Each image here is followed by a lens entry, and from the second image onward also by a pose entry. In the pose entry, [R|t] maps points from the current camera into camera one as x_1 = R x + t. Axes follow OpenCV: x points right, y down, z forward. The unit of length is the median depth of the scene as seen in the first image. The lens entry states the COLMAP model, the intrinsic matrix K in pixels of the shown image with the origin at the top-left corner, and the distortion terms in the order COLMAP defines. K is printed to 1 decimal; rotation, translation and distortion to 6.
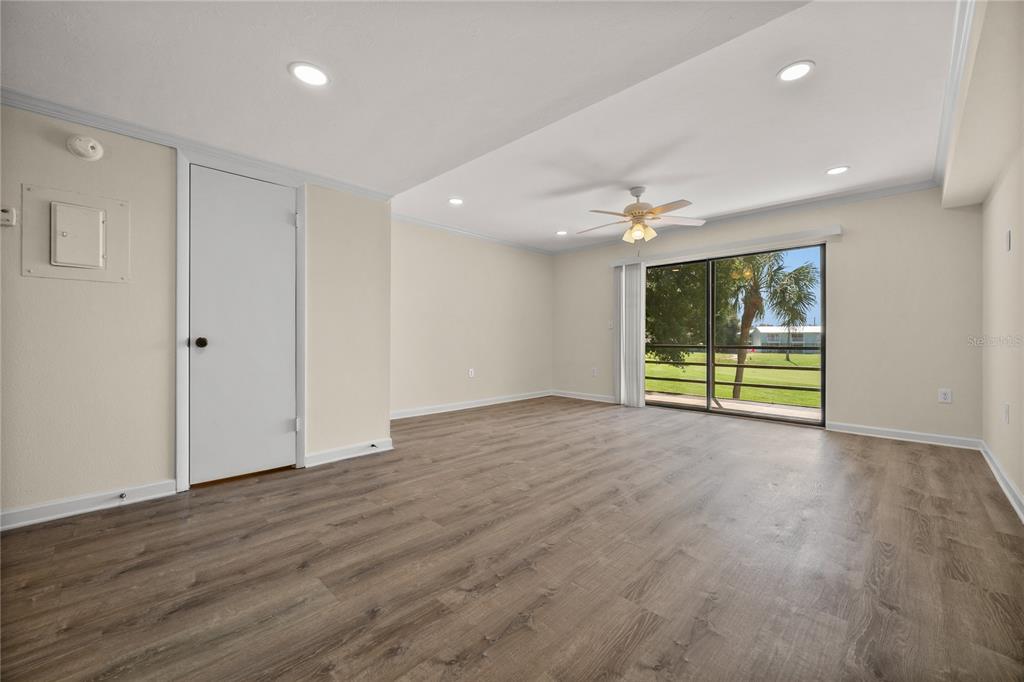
lens RADIAL K [[403.0, 0, 510.9], [0, 403.0, 338.5], [0, 0, 1]] dist [-0.001271, 0.000151]
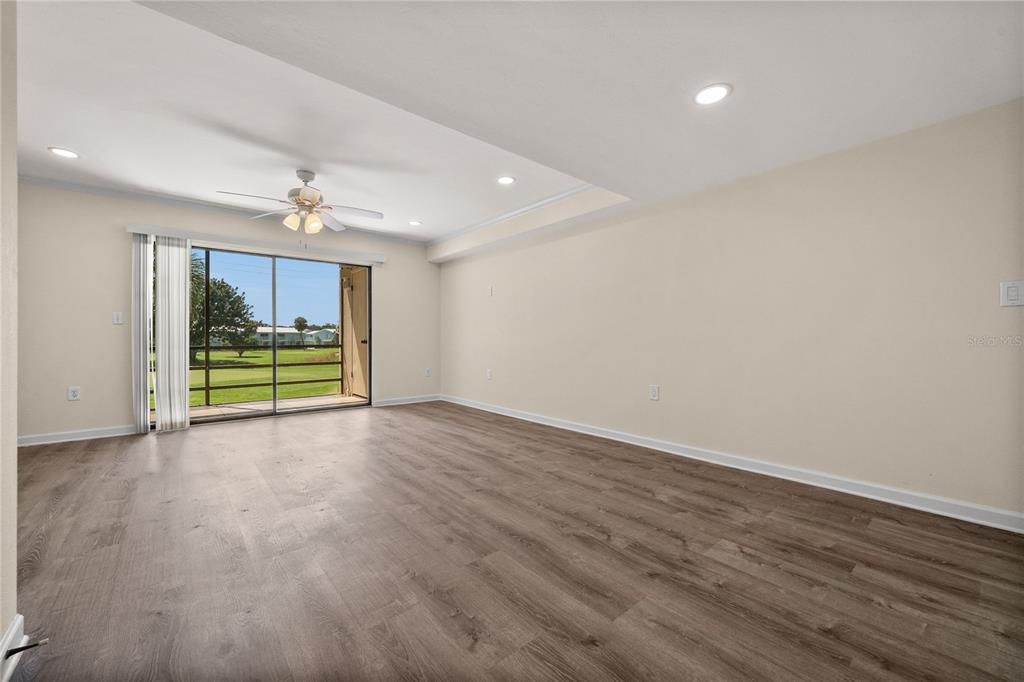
lens RADIAL K [[403.0, 0, 510.9], [0, 403.0, 338.5], [0, 0, 1]] dist [-0.001271, 0.000151]
pose [[0.093579, -0.002875, 0.995608, -0.884021], [0.000185, 0.999996, 0.002870, -0.006284], [-0.995612, -0.000084, 0.093579, 0.743763]]
